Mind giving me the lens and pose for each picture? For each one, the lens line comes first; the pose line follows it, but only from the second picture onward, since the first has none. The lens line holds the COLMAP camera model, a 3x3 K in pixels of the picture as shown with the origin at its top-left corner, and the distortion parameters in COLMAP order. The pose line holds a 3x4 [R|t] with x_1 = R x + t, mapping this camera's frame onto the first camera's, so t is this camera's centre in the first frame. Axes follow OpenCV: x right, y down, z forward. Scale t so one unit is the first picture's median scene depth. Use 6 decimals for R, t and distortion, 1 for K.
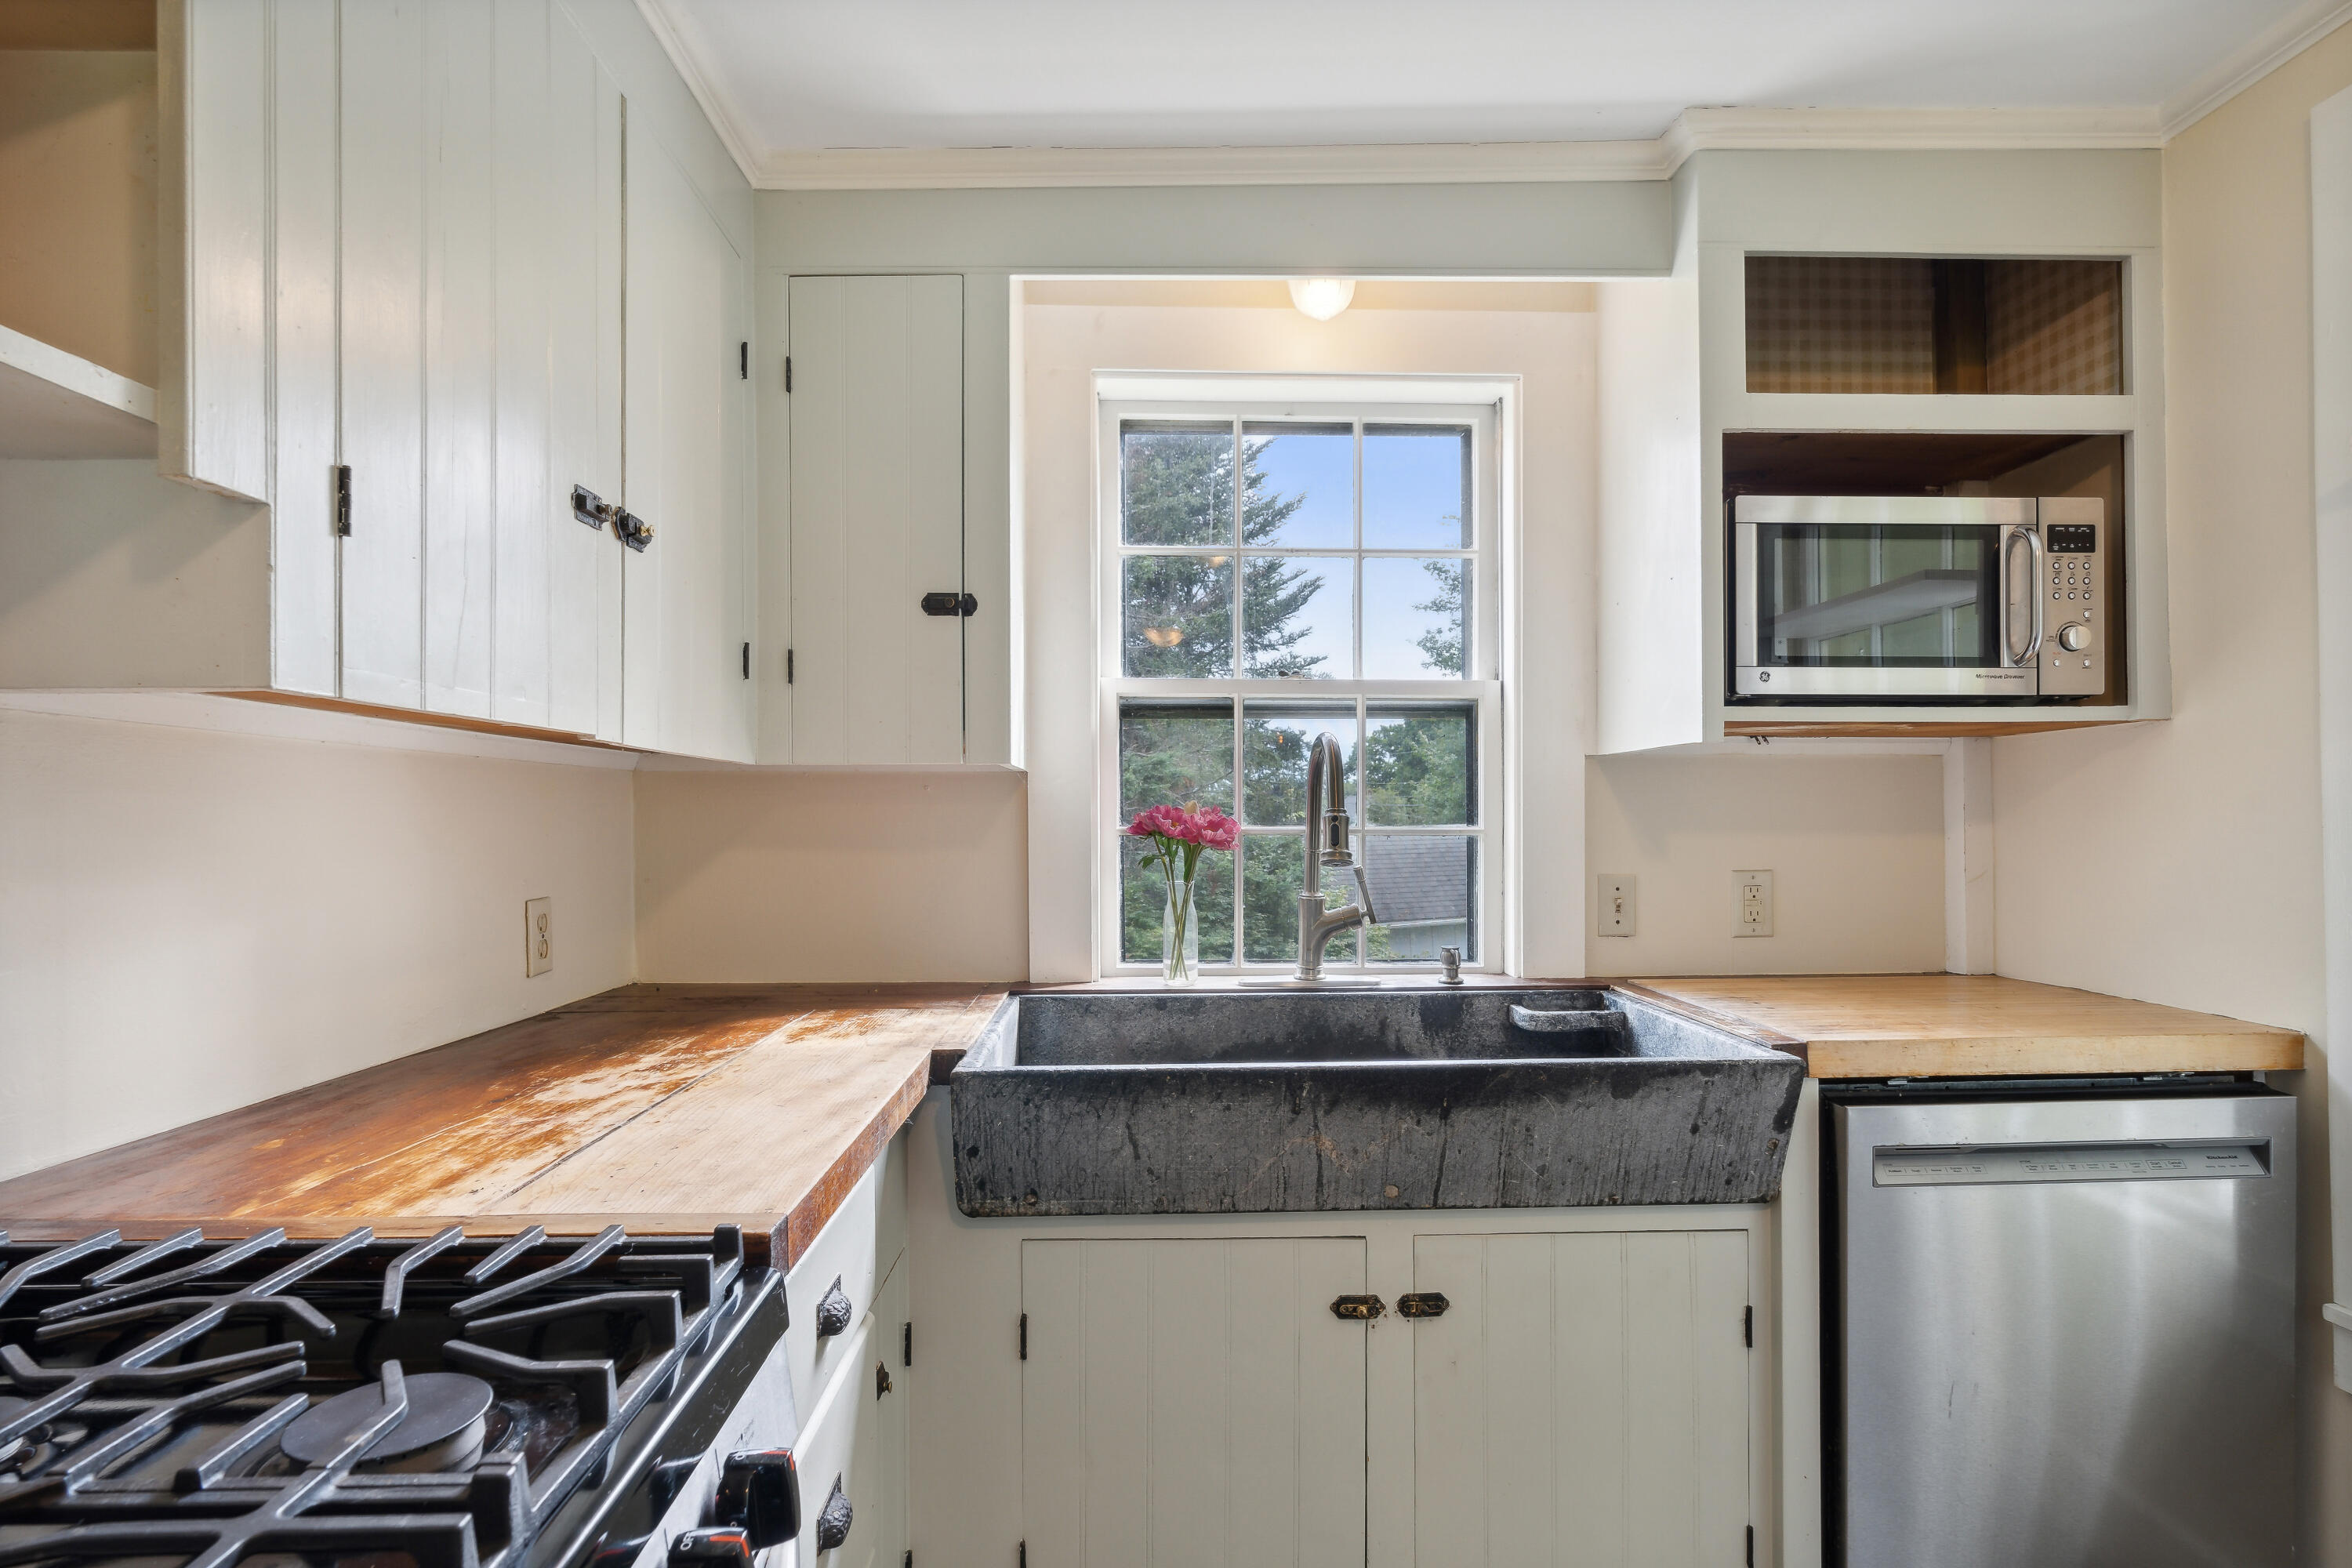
lens RADIAL K [[1210.9, 0, 1179.3], [0, 1210.9, 804.3], [0, 0, 1]] dist [0.002050, -0.000043]
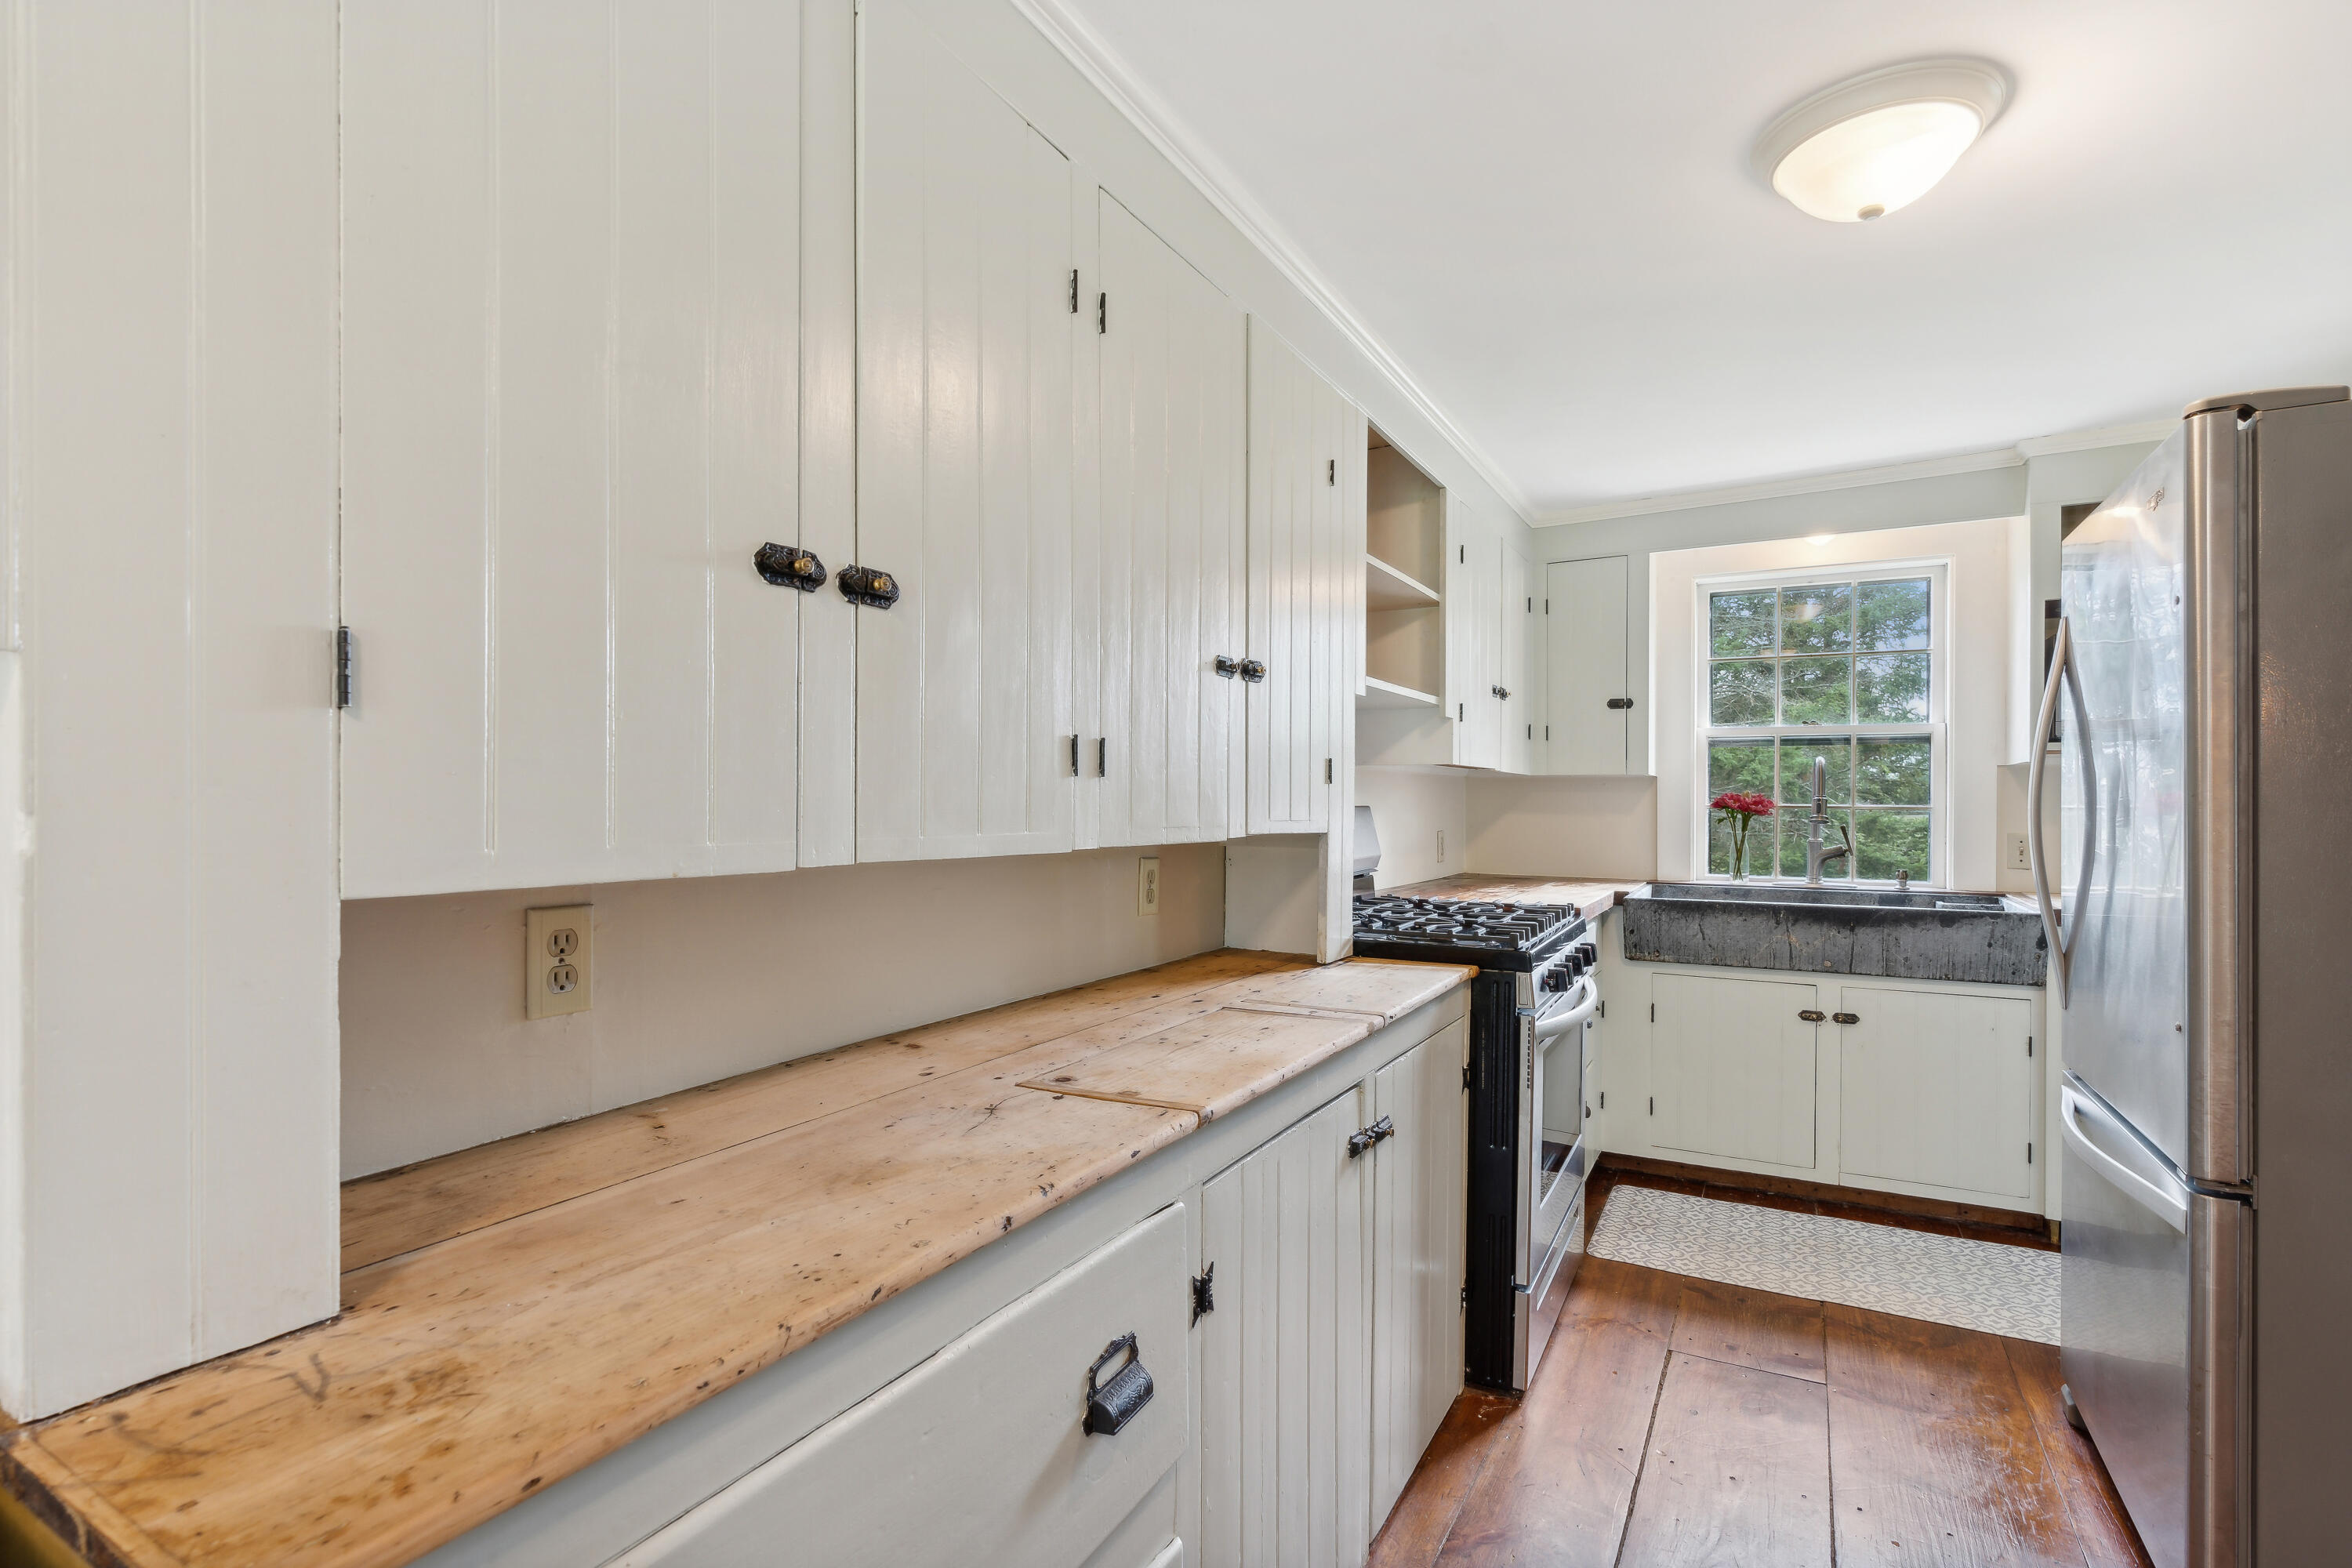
lens RADIAL K [[1126.0, 0, 1193.1], [0, 1126.0, 812.2], [0, 0, 1]] dist [0.002460, 0.000548]
pose [[0.869634, 0.010621, -0.493583, 0.176042], [-0.000624, 0.999791, 0.020413, -0.006437], [0.493697, -0.017443, 0.869459, -1.380293]]
